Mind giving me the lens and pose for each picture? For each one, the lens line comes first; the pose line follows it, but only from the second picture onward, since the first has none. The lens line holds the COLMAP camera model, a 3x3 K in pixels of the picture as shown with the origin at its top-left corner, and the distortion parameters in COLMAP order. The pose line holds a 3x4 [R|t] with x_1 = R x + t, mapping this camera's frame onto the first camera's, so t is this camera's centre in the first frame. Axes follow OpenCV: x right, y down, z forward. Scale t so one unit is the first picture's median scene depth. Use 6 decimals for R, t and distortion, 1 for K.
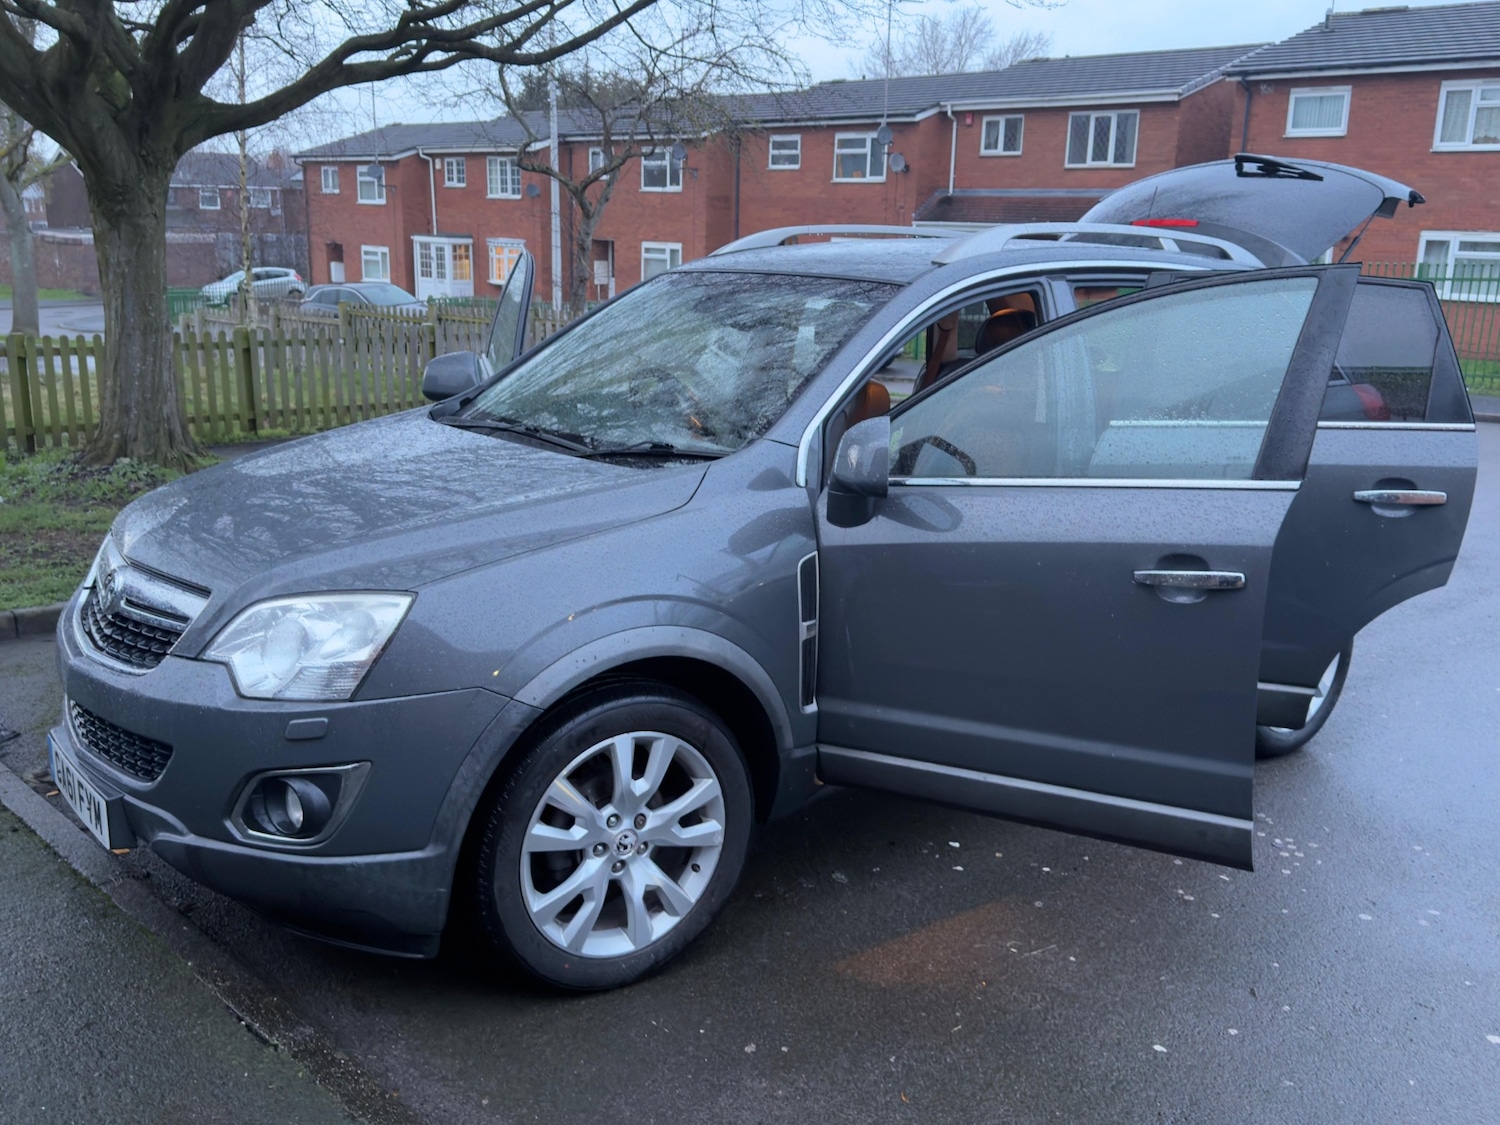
lens RADIAL K [[1261.8, 0, 681.4], [0, 1261.8, 629.4], [0, 0, 1]] dist [0.008228, -0.006983]
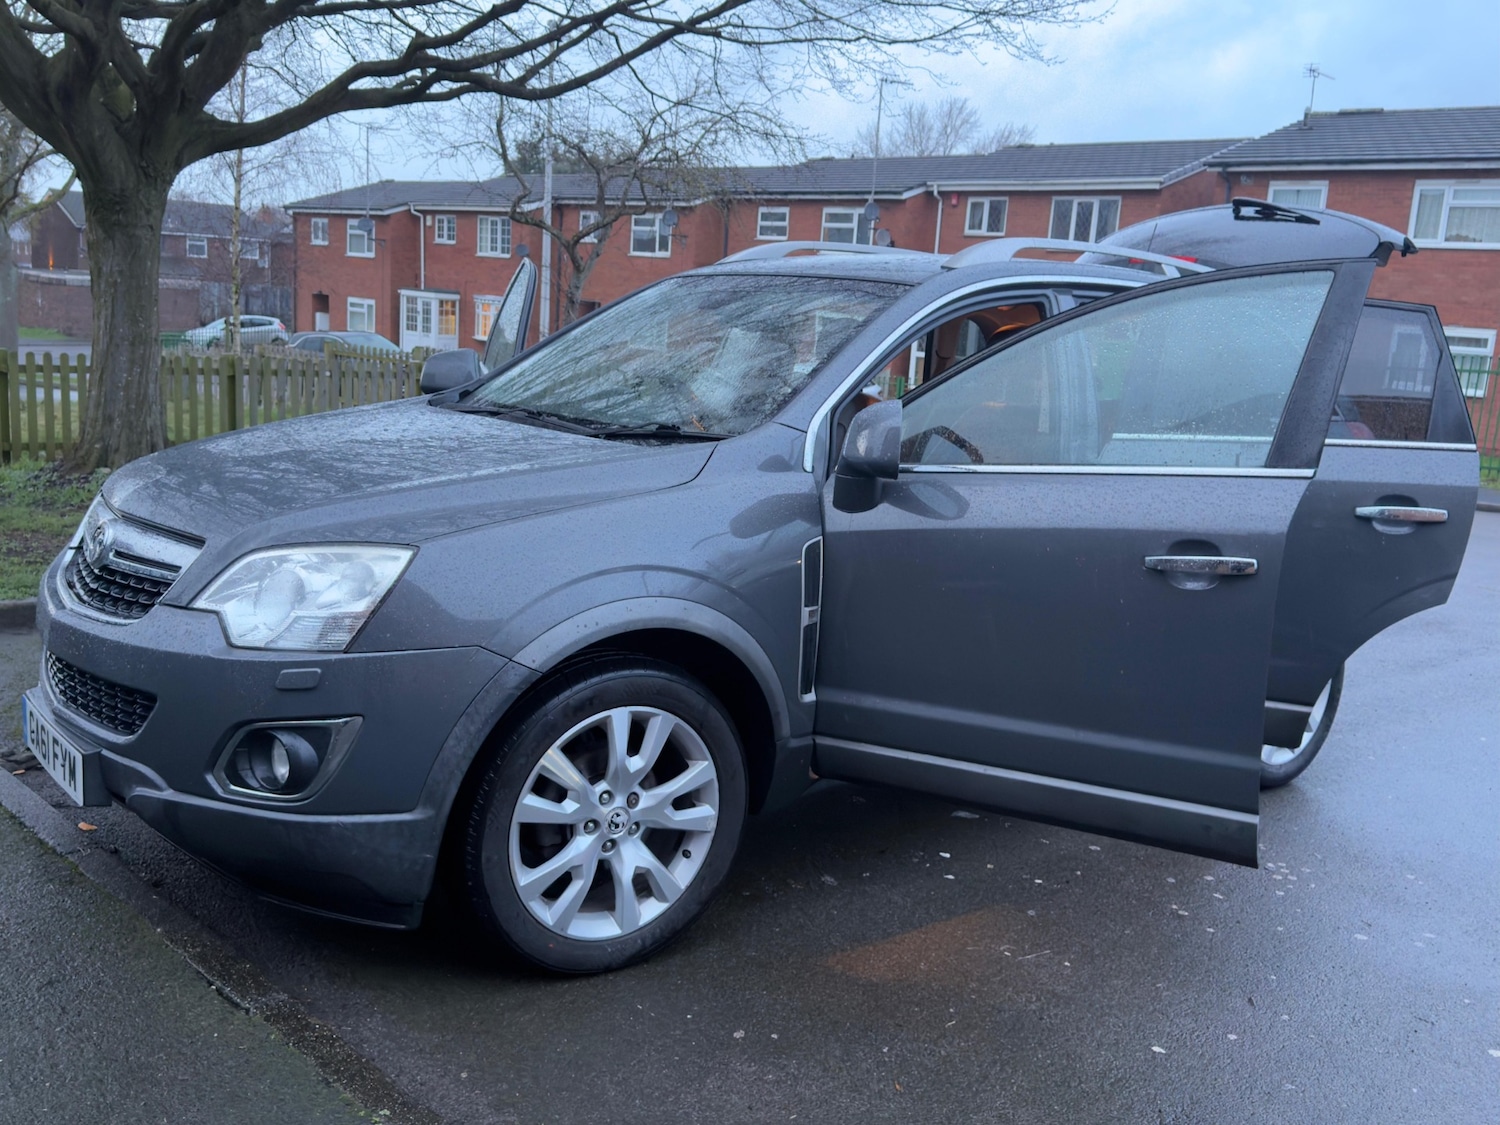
lens RADIAL K [[1256.4, 0, 656.7], [0, 1256.4, 696.3], [0, 0, 1]] dist [0.006576, -0.001746]
pose [[0.998912, 0.041214, 0.021812, -0.037322], [-0.040099, 0.997980, -0.049282, 0.114305], [-0.023799, 0.048353, 0.998547, 0.025580]]
